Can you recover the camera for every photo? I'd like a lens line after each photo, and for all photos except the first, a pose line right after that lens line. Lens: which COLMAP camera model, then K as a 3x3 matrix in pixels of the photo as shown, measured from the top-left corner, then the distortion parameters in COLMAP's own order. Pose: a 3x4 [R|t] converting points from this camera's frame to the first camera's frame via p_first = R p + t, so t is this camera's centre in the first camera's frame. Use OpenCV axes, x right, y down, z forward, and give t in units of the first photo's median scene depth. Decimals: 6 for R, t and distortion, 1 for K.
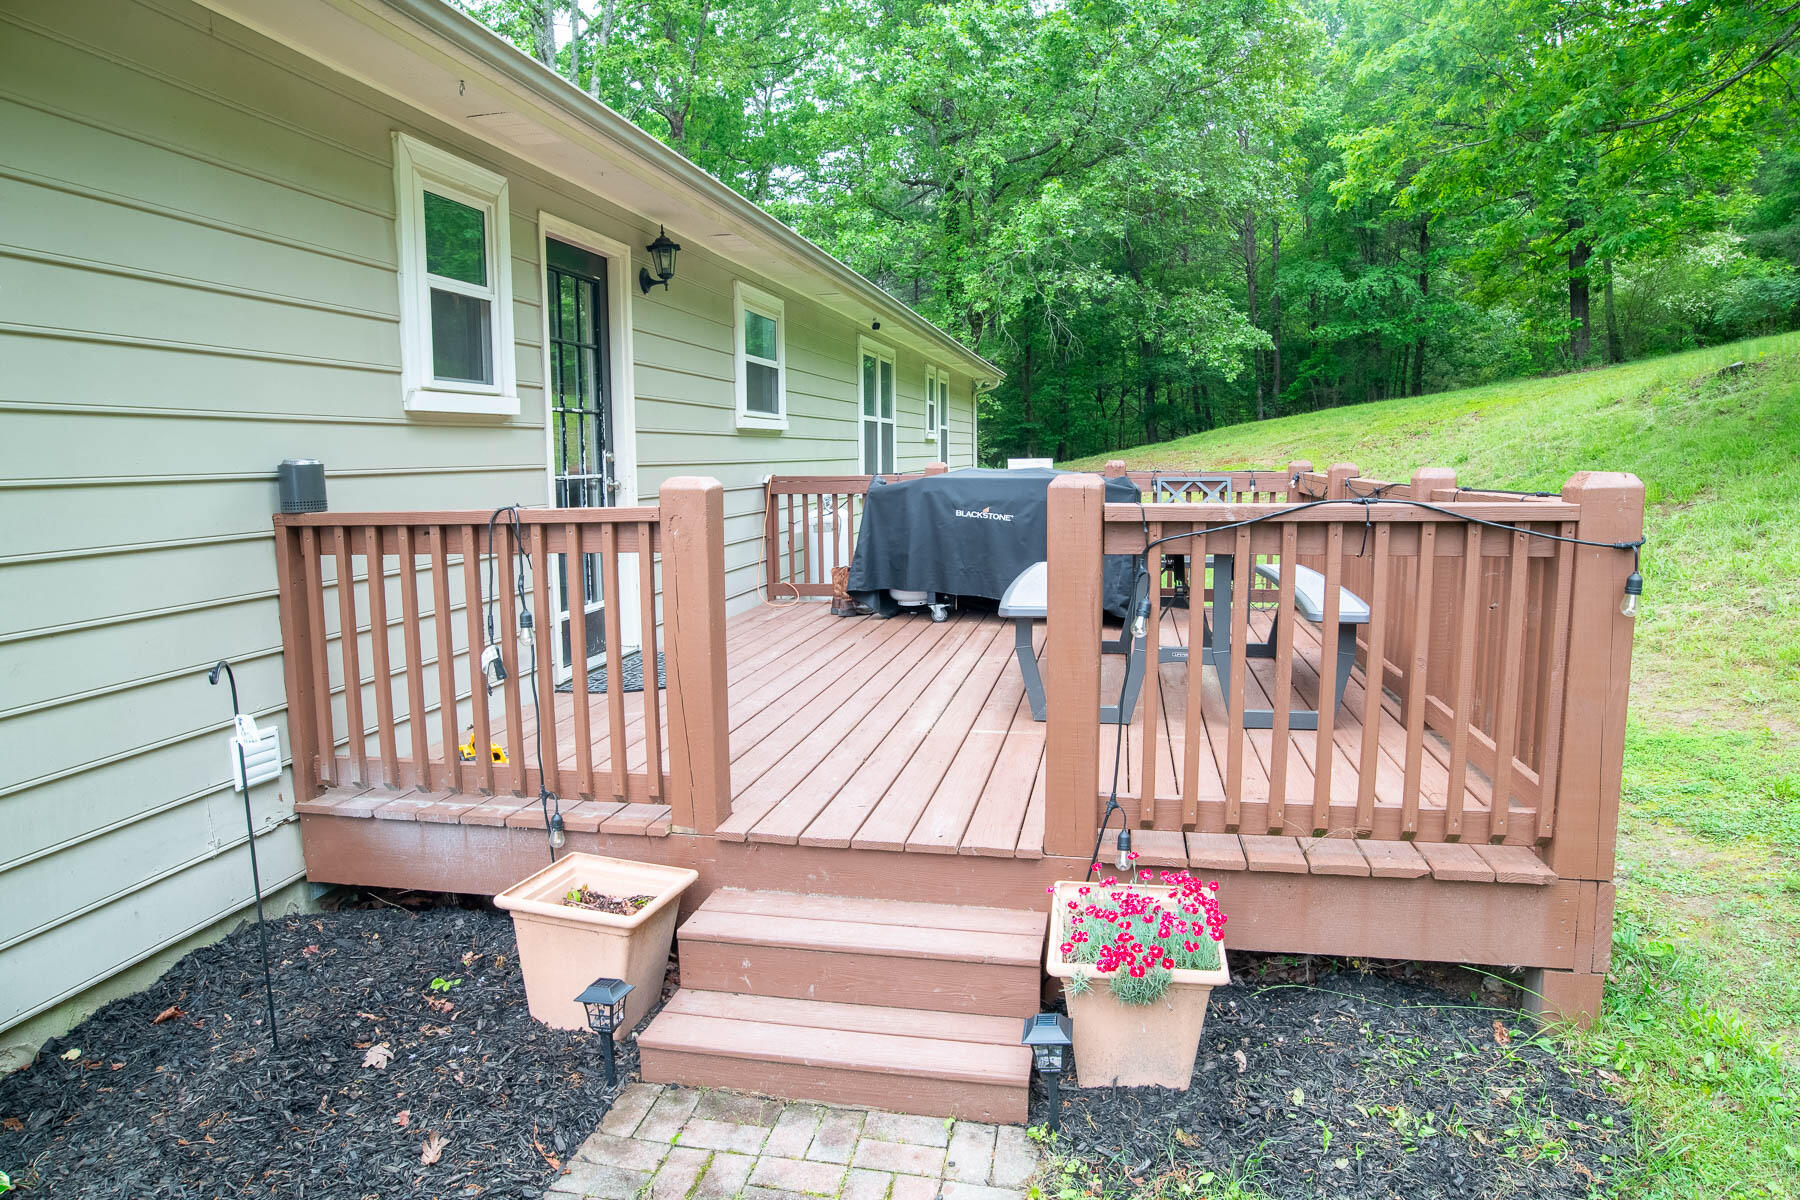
lens RADIAL K [[1085.5, 0, 901.1], [0, 1085.5, 574.5], [0, 0, 1]] dist [-0.029477, 0.003702]
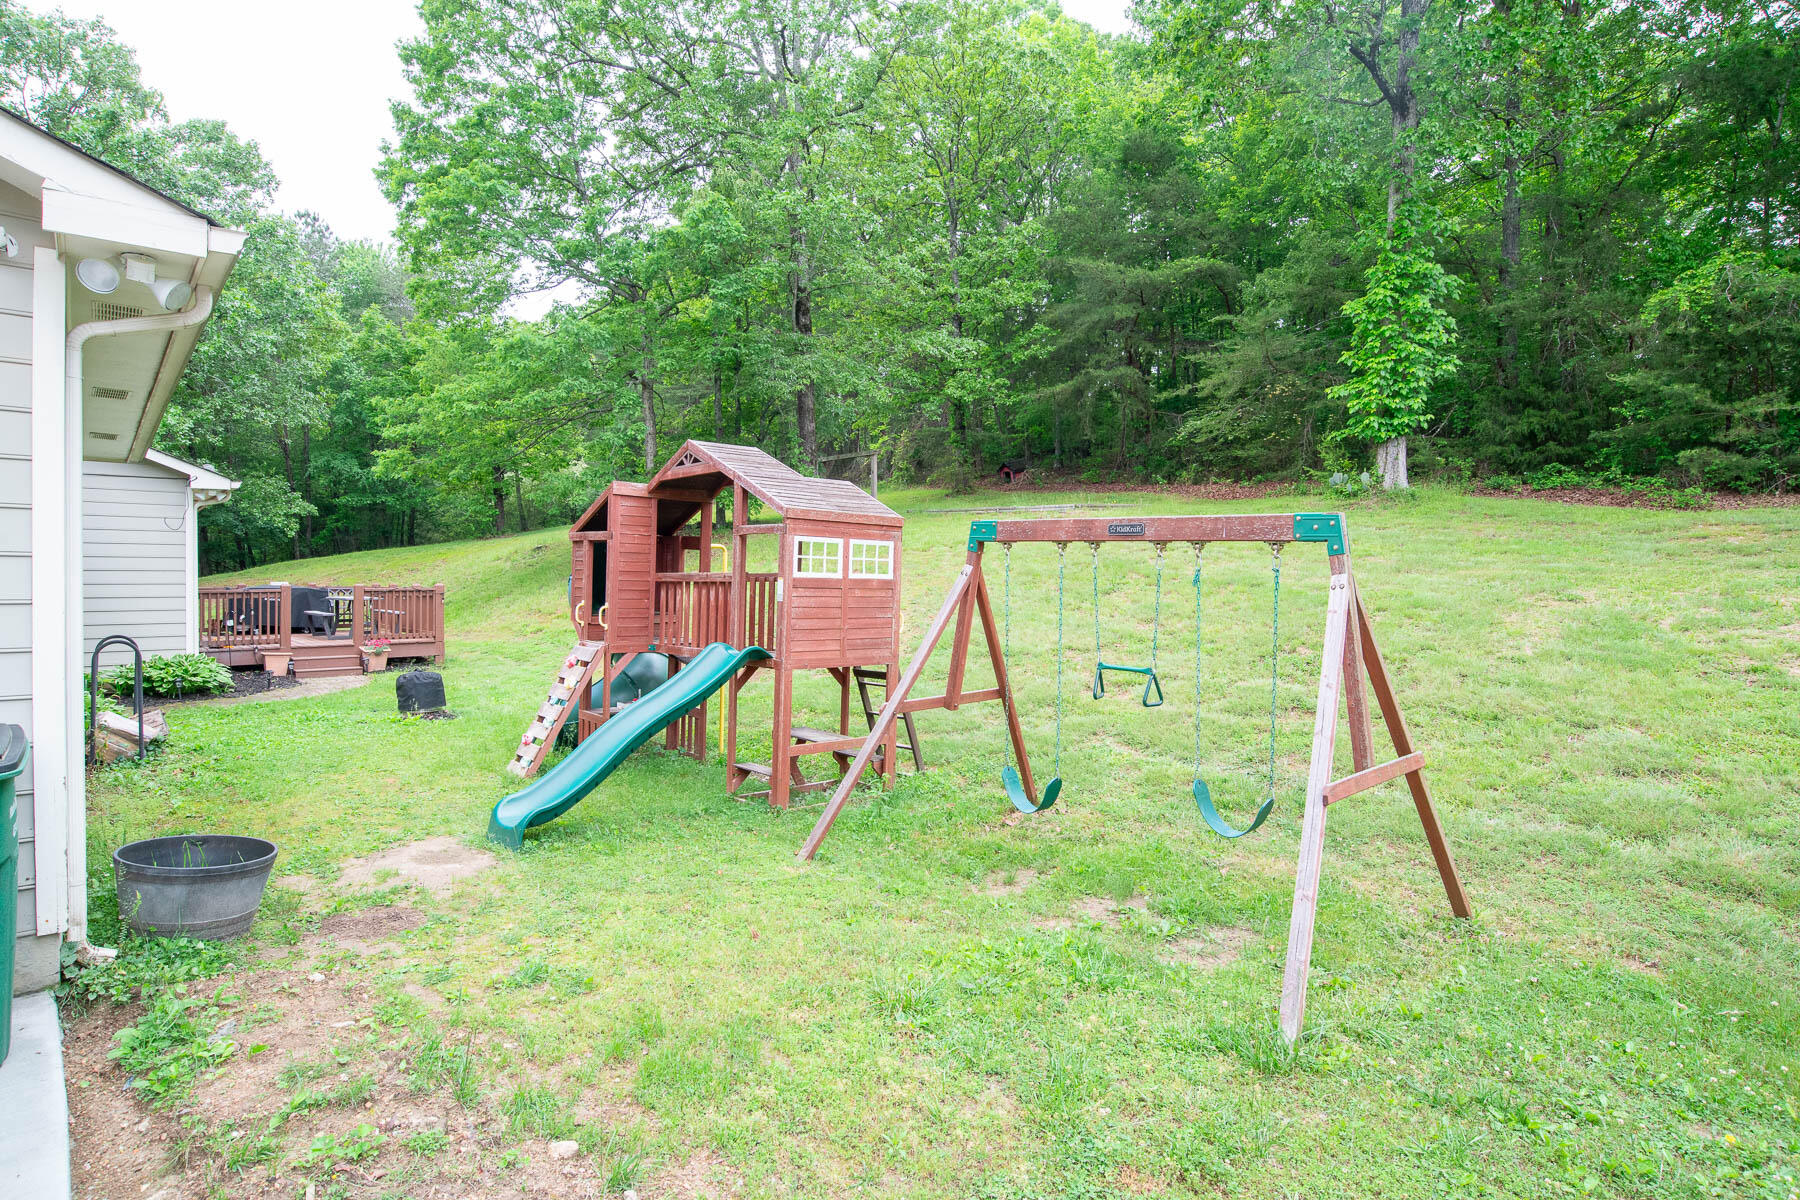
lens RADIAL K [[929.9, 0, 893.1], [0, 929.9, 587.9], [0, 0, 1]] dist [-0.054797, 0.008628]
pose [[0.601032, -0.001896, 0.799222, -0.218958], [0.086774, 0.994241, -0.062897, 0.052904], [-0.794500, 0.107154, 0.597735, -0.458771]]
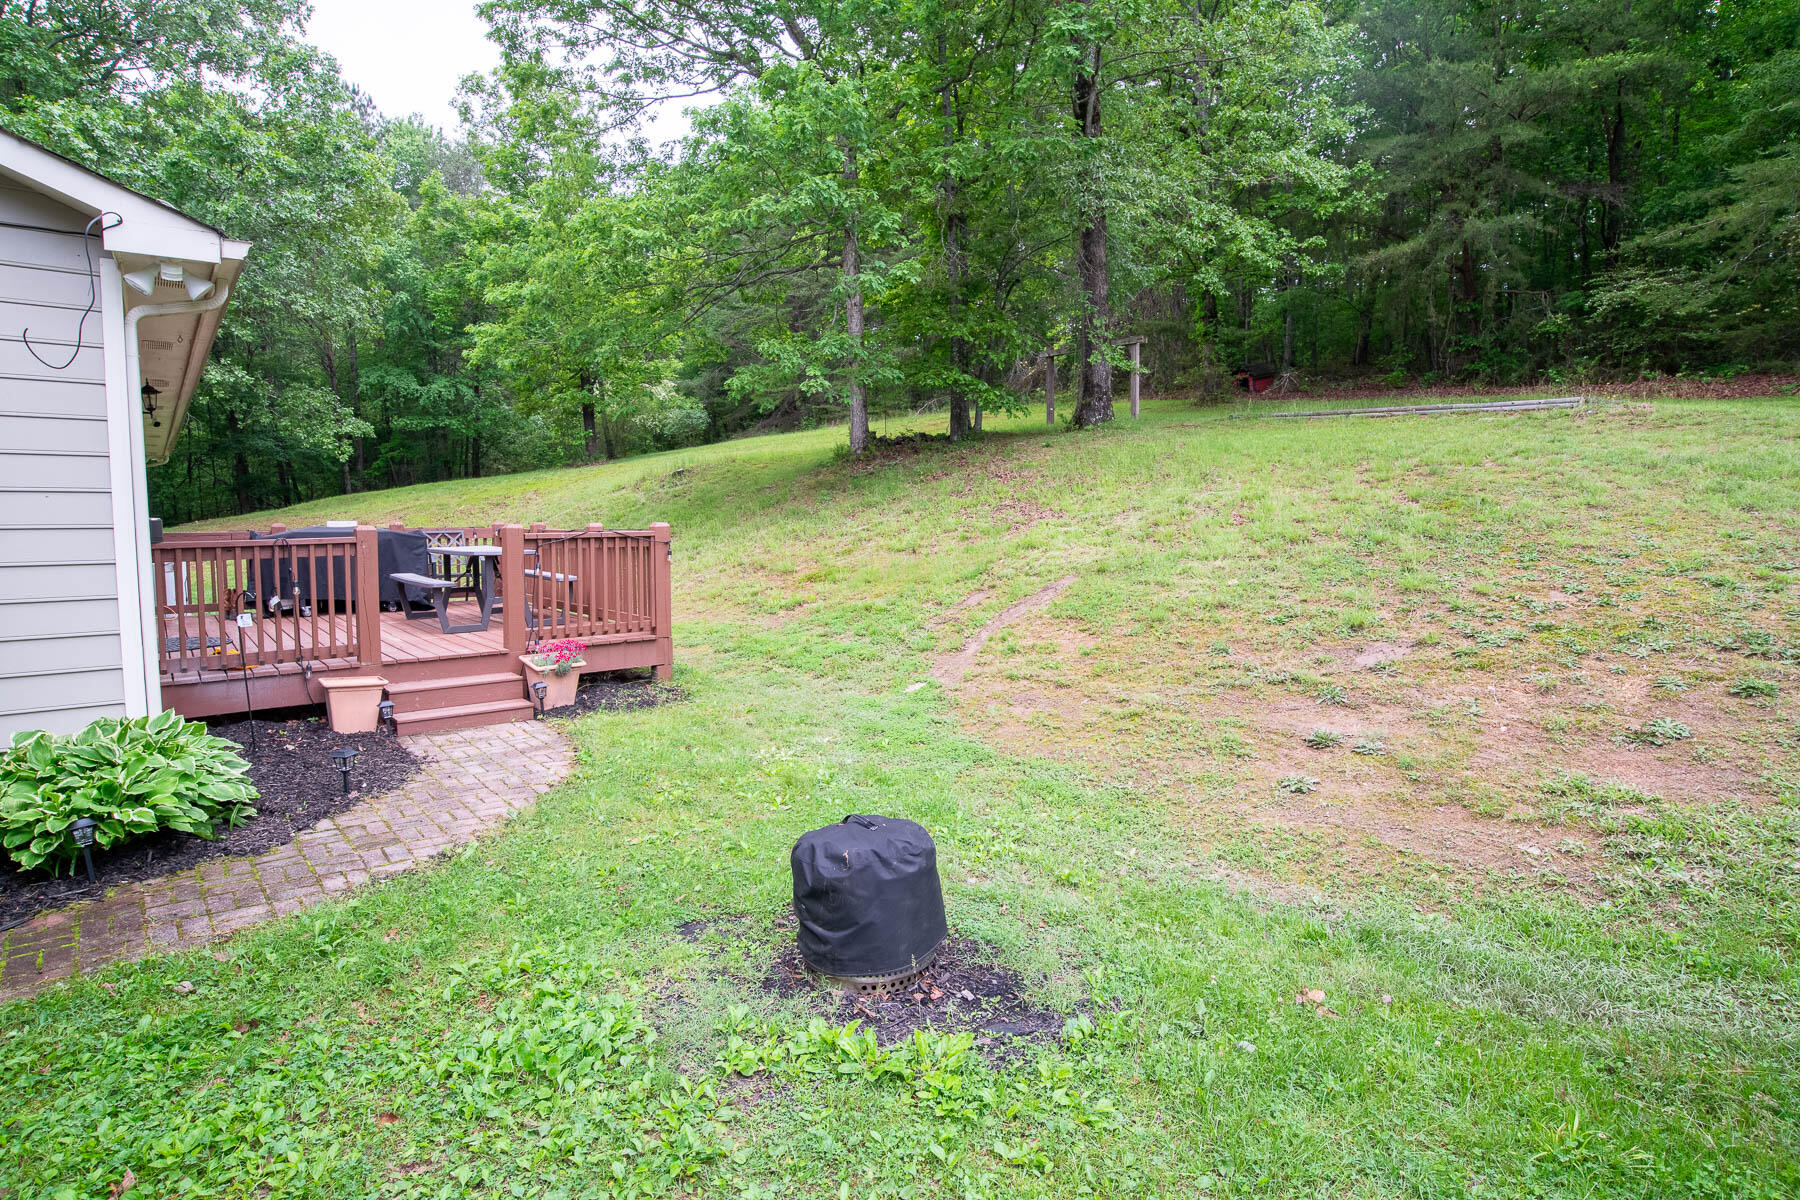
lens RADIAL K [[929.9, 0, 901.1], [0, 929.9, 589.4], [0, 0, 1]] dist [-0.054797, 0.008628]
pose [[0.626346, -0.057088, 0.777452, -0.115474], [0.085505, 0.996329, 0.004274, 0.016896], [-0.774841, 0.063799, 0.628928, -0.143245]]
